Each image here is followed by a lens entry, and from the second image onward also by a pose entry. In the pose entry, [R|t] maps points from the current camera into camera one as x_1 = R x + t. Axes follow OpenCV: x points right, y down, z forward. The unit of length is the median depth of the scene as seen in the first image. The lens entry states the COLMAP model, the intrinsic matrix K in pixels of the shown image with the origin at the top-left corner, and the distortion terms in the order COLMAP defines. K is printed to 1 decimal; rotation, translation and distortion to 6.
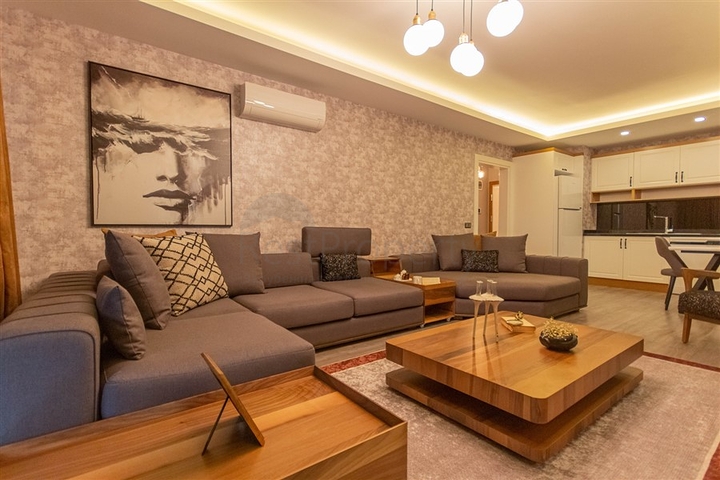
lens RADIAL K [[356.2, 0, 366.8], [0, 356.2, 239.3], [0, 0, 1]] dist [0.010417, 0.001021]
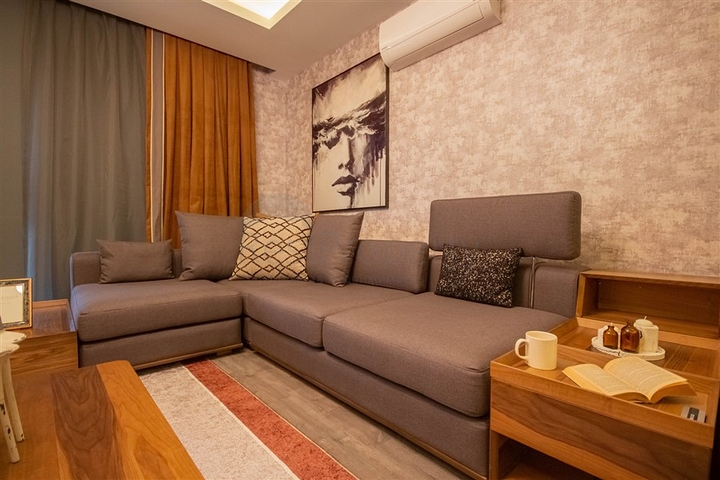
lens RADIAL K [[356.2, 0, 362.1], [0, 356.2, 244.8], [0, 0, 1]] dist [0.010417, 0.001021]
pose [[0.061450, 0.035564, -0.997476, 0.434452], [-0.026426, 0.999073, 0.033993, 0.023797], [0.997760, 0.024271, 0.062333, 0.838727]]
